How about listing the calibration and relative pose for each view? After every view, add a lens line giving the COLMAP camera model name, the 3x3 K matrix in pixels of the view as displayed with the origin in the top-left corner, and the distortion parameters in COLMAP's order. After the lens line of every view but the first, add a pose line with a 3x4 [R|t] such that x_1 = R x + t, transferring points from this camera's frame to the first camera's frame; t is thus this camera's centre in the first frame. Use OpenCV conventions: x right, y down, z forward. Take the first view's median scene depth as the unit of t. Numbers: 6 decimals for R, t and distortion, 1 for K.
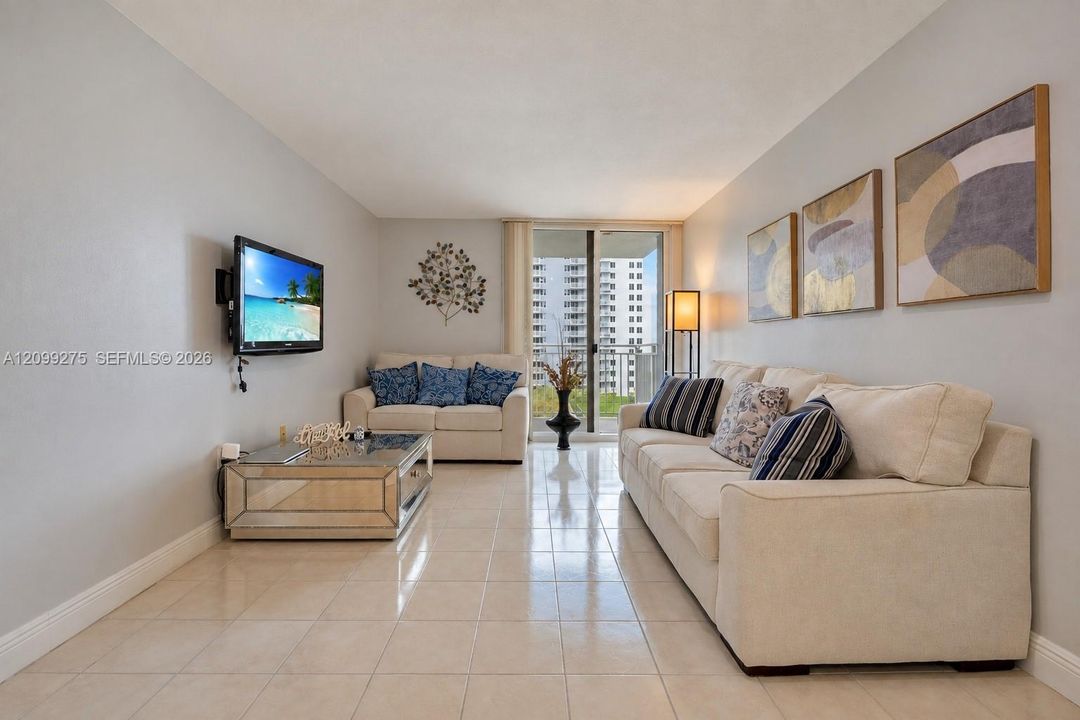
lens RADIAL K [[490.7, 0, 546.4], [0, 490.7, 341.3], [0, 0, 1]] dist [0.000617, -0.000210]
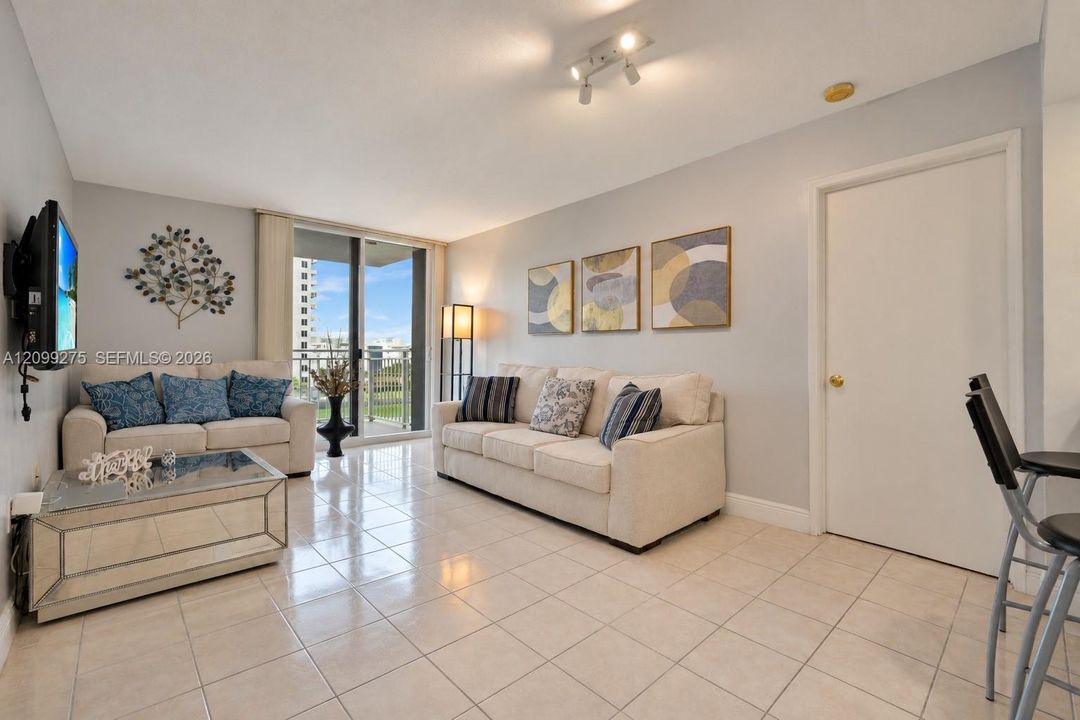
lens RADIAL K [[490.7, 0, 546.4], [0, 490.7, 341.3], [0, 0, 1]] dist [0.000617, -0.000210]
pose [[0.776841, 0.009648, 0.629623, -0.248035], [-0.005072, 0.999946, -0.009065, -0.005083], [-0.629676, 0.003849, 0.776848, -0.035171]]
